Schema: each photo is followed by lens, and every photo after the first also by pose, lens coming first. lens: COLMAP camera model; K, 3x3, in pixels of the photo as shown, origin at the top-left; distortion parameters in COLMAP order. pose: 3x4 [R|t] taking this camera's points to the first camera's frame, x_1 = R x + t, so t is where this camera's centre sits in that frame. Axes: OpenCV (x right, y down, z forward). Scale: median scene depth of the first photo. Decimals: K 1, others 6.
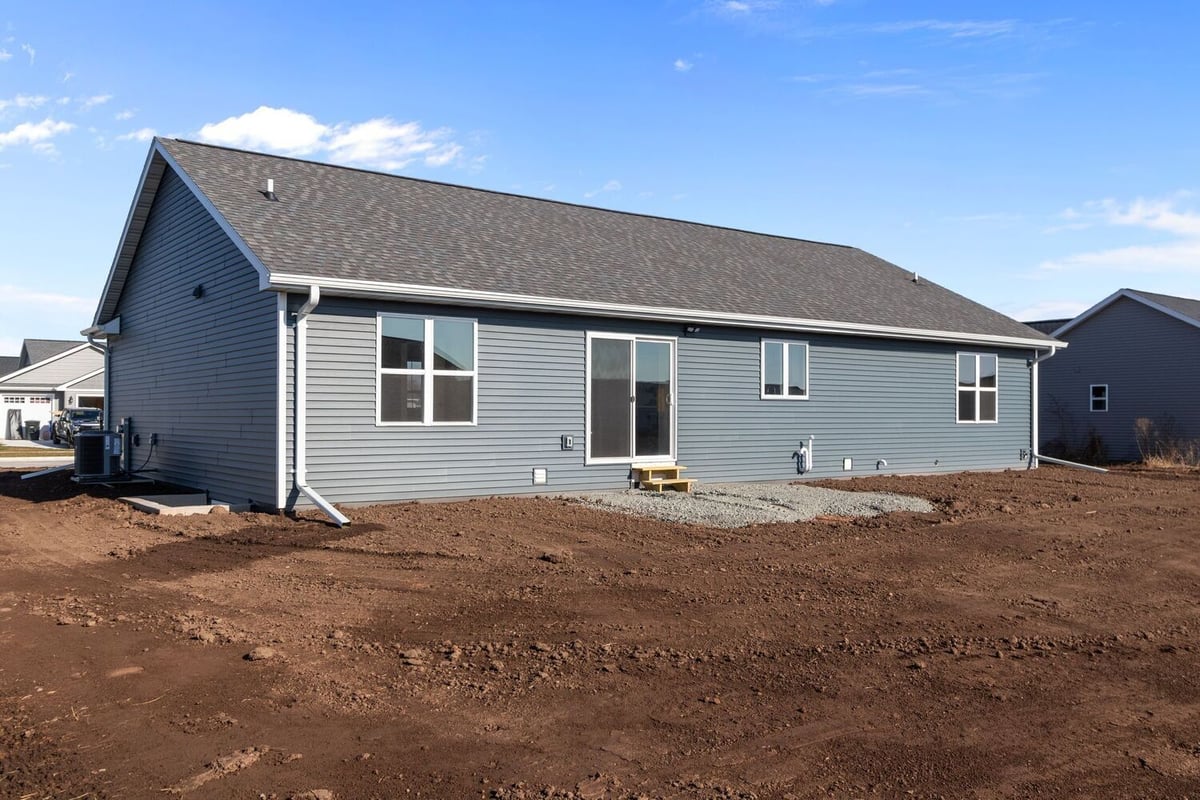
lens RADIAL K [[912.9, 0, 594.3], [0, 912.9, 388.3], [0, 0, 1]] dist [-0.000175, 0.001461]
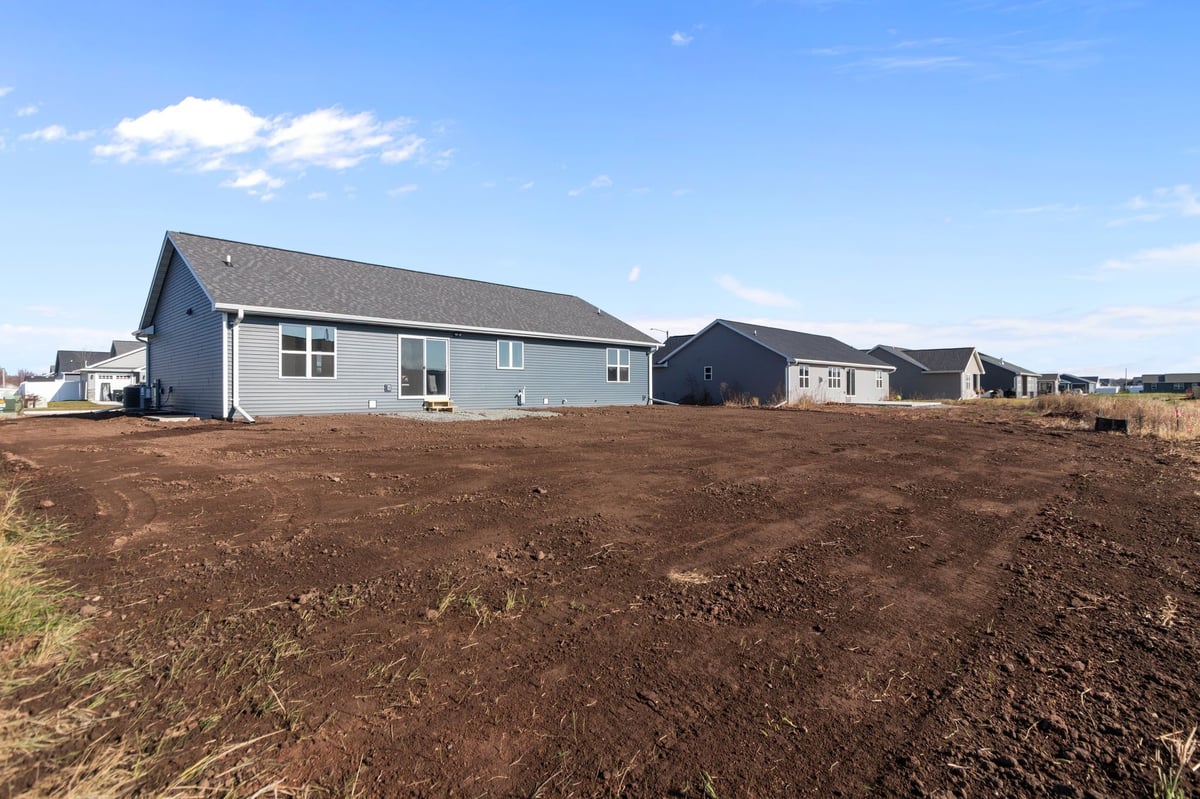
lens RADIAL K [[544.2, 0, 599.9], [0, 544.2, 381.4], [0, 0, 1]] dist [0.003269, 0.000154]
pose [[0.988482, -0.002554, 0.151314, 0.247415], [0.001255, 0.999962, 0.008678, 0.032646], [-0.151330, -0.008389, 0.988448, -0.276443]]
